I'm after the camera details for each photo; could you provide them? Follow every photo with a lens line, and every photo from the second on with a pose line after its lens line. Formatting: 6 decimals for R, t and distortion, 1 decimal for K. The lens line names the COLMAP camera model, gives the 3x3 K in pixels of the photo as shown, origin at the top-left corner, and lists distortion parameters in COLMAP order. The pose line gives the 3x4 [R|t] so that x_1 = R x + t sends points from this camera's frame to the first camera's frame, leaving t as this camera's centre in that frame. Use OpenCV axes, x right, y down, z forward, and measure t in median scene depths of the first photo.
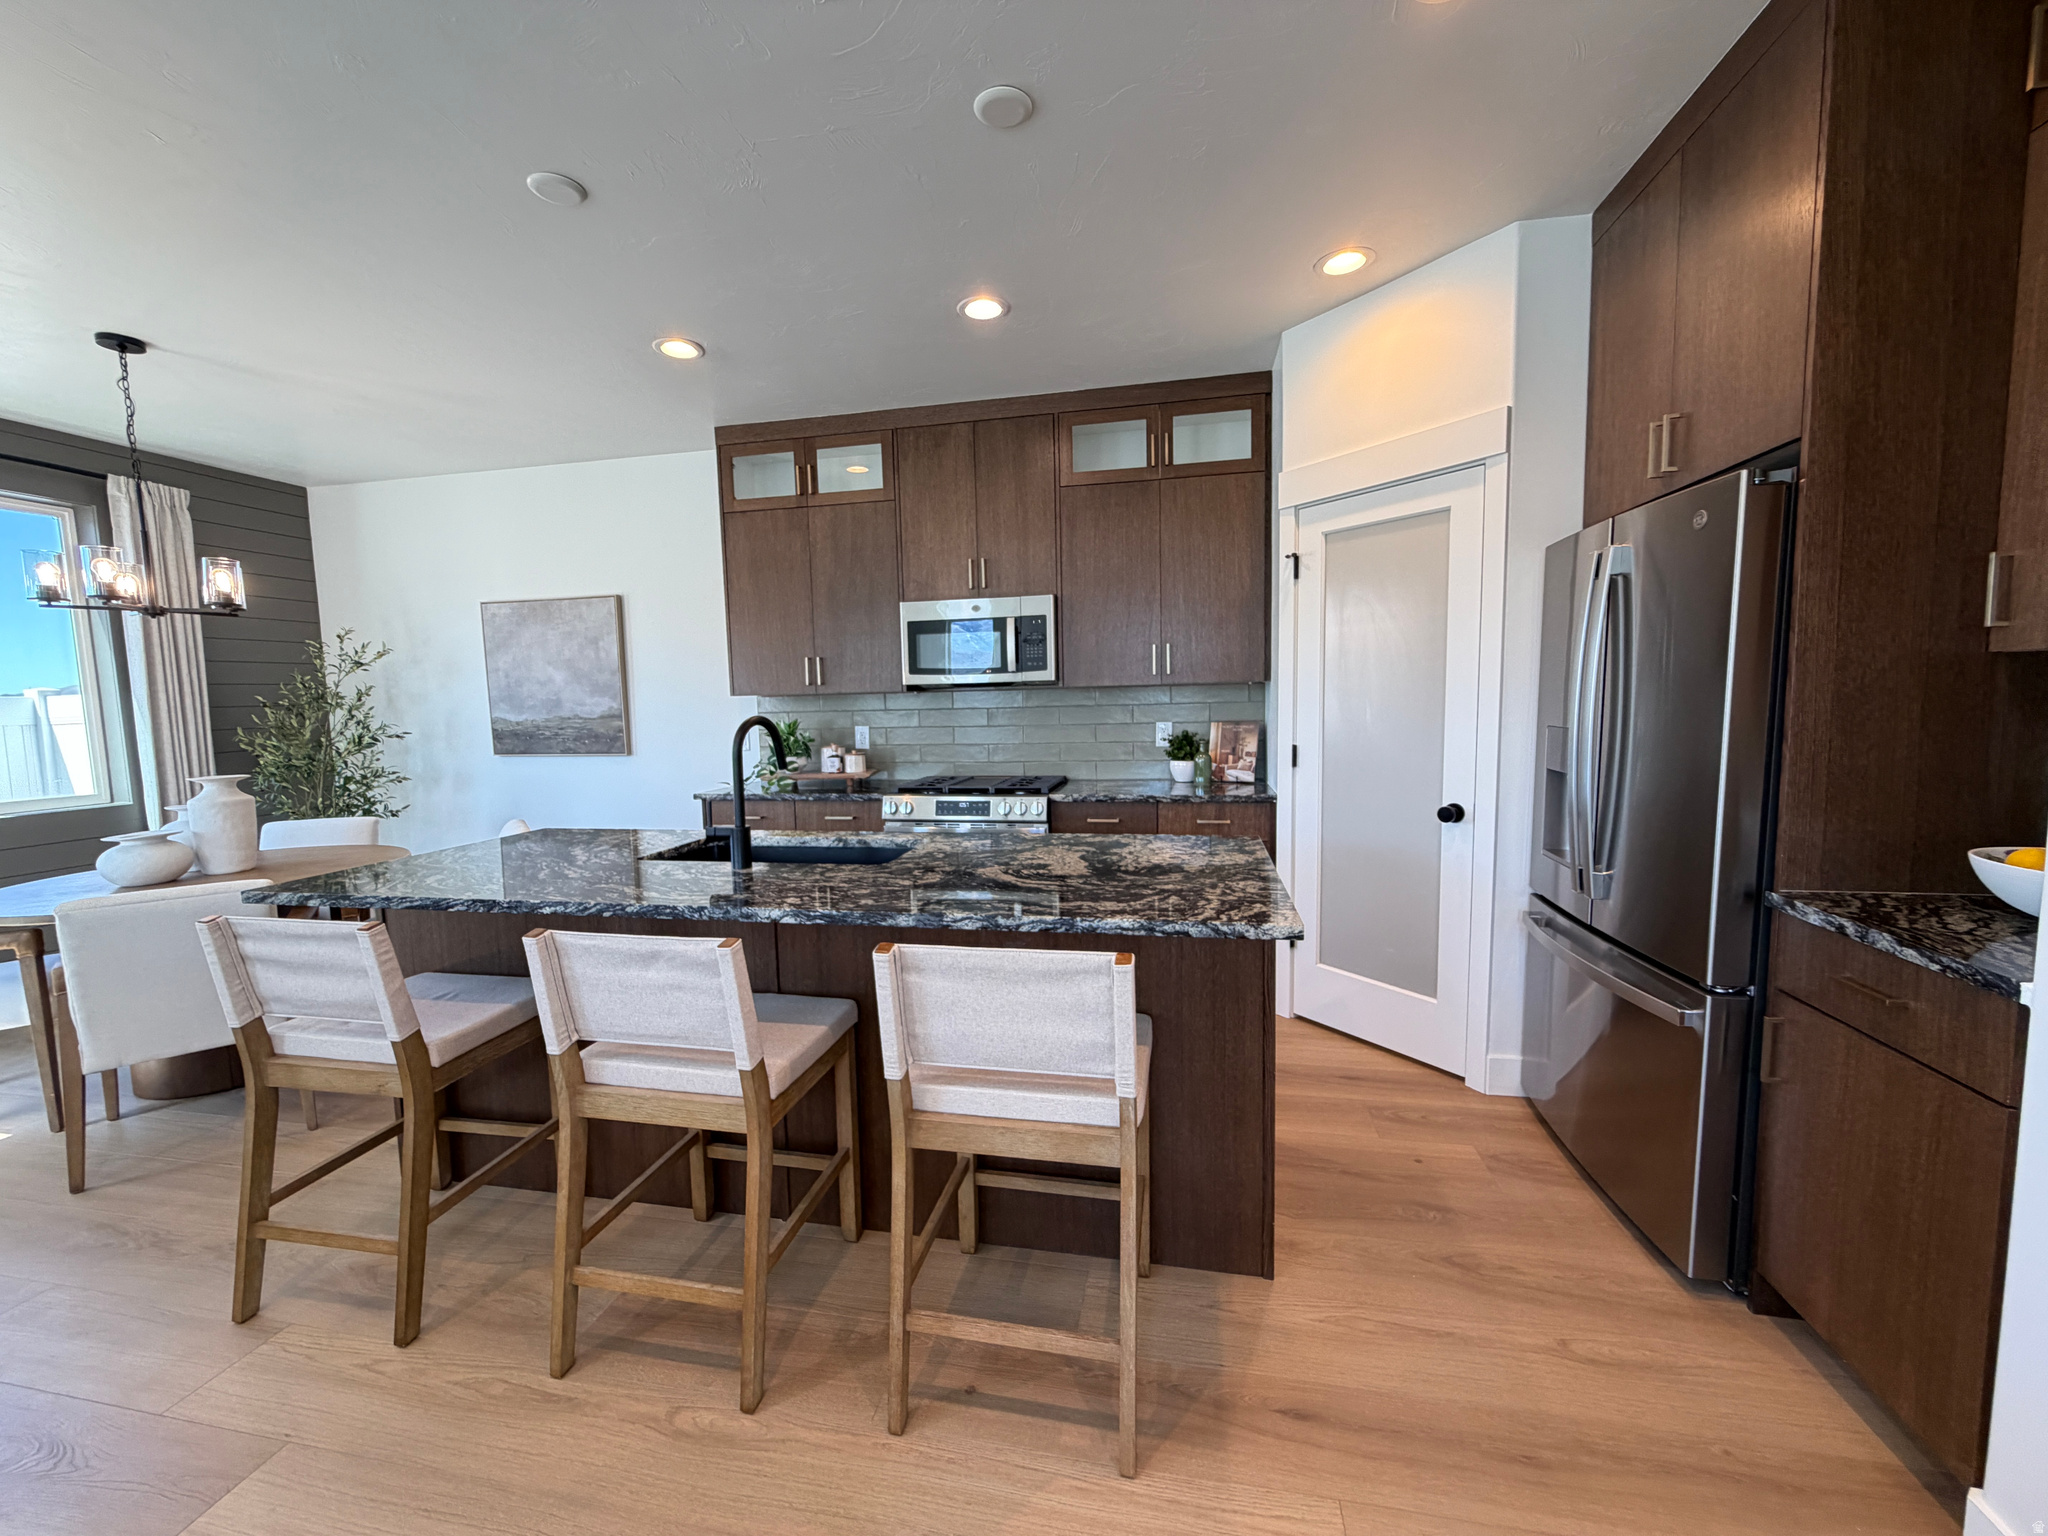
lens RADIAL K [[815.8, 0, 1017.5], [0, 815.8, 771.0], [0, 0, 1]] dist [-0.002005, 0.000482]
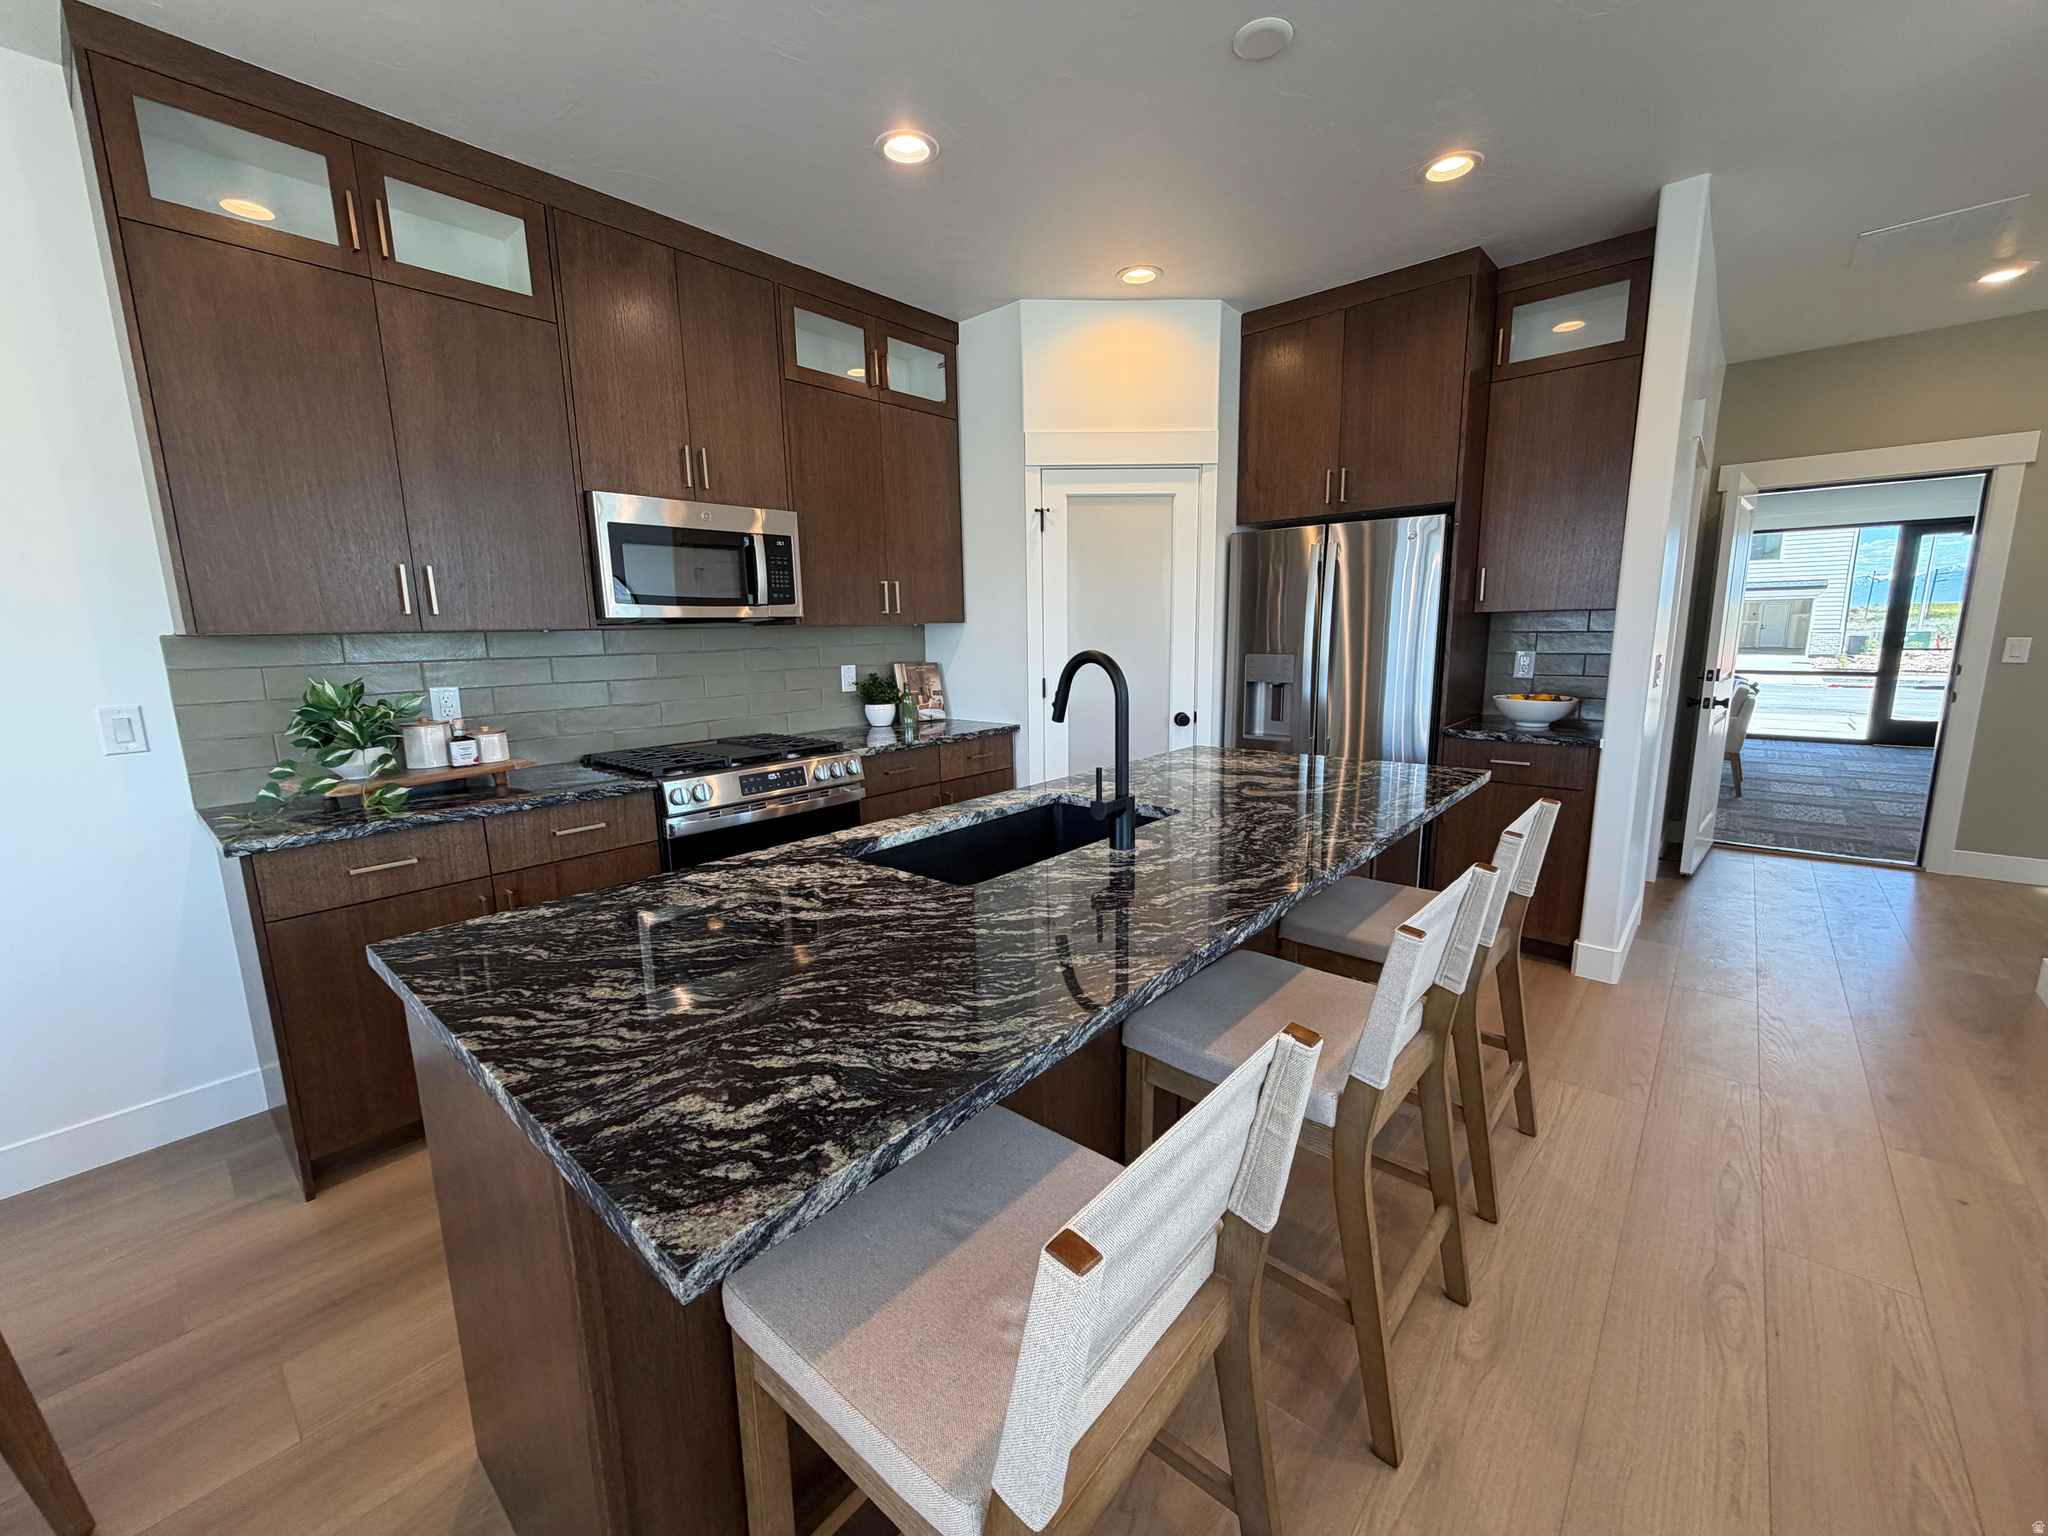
lens RADIAL K [[815.8, 0, 1017.8], [0, 815.8, 772.9], [0, 0, 1]] dist [-0.002005, 0.000482]
pose [[0.494118, -0.138639, 0.858270, -0.543429], [0.087233, 0.990128, 0.109717, -0.023259], [-0.865008, 0.020656, 0.501334, 0.363067]]
